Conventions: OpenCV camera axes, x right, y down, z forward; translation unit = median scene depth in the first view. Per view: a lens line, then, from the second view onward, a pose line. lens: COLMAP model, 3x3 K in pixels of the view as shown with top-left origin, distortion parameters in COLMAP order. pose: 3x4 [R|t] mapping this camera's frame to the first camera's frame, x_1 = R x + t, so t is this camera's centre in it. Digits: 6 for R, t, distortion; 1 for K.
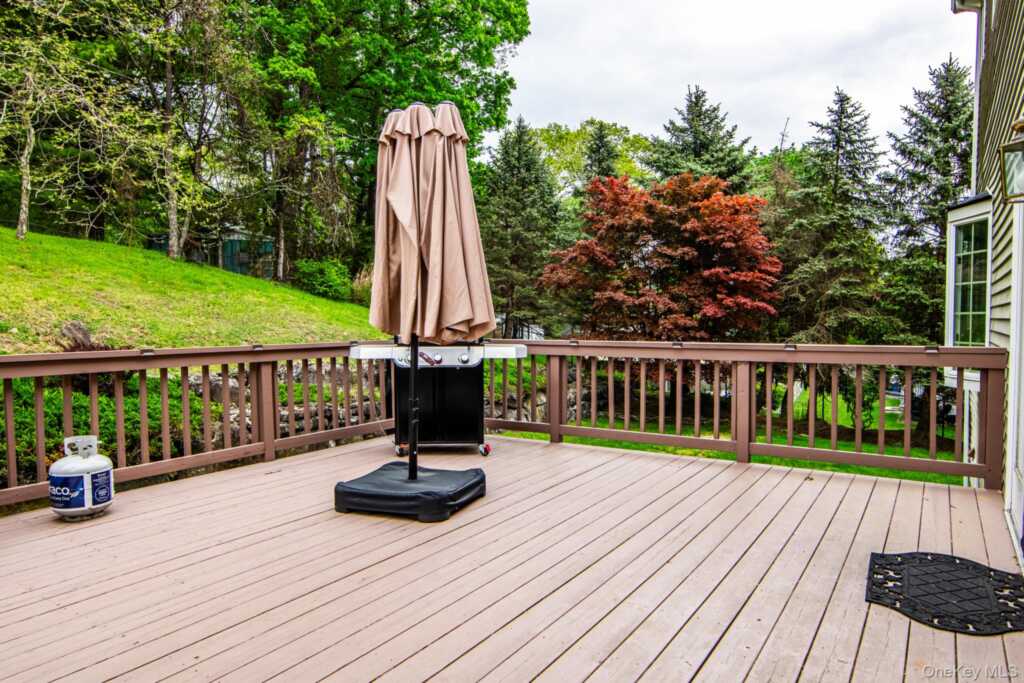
lens RADIAL K [[660.9, 0, 515.2], [0, 660.9, 337.2], [0, 0, 1]] dist [-0.003492, 0.000515]
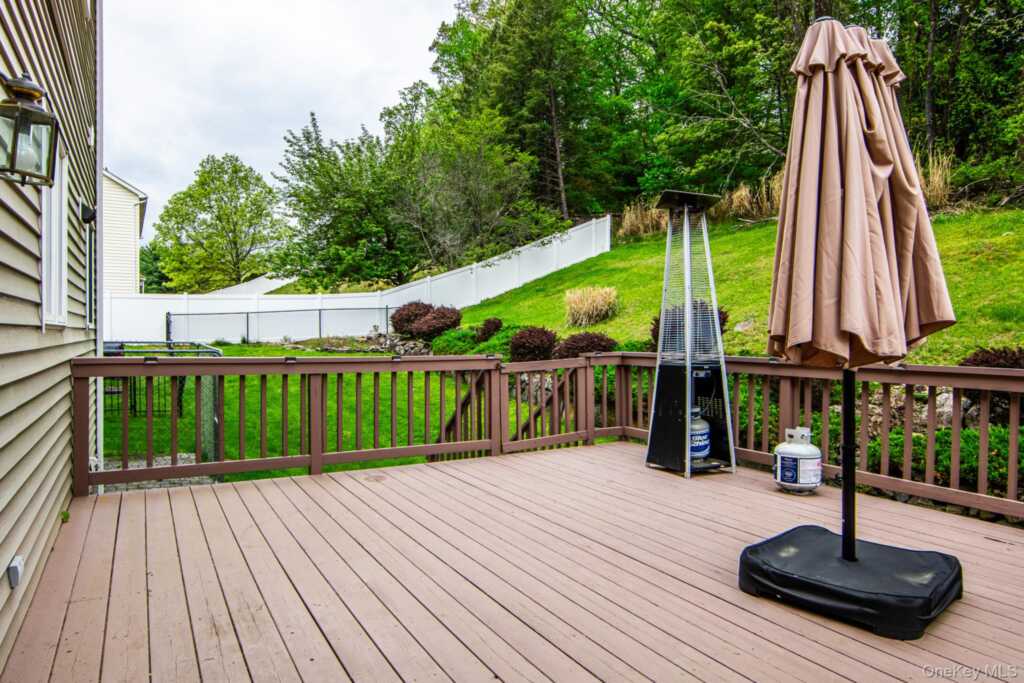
lens RADIAL K [[660.9, 0, 515.2], [0, 660.9, 337.2], [0, 0, 1]] dist [-0.003492, 0.000515]
pose [[-0.453285, 0.005358, -0.891349, 0.732325], [-0.034709, 0.999117, 0.023657, -0.031087], [0.890689, 0.041661, -0.452699, 1.146210]]
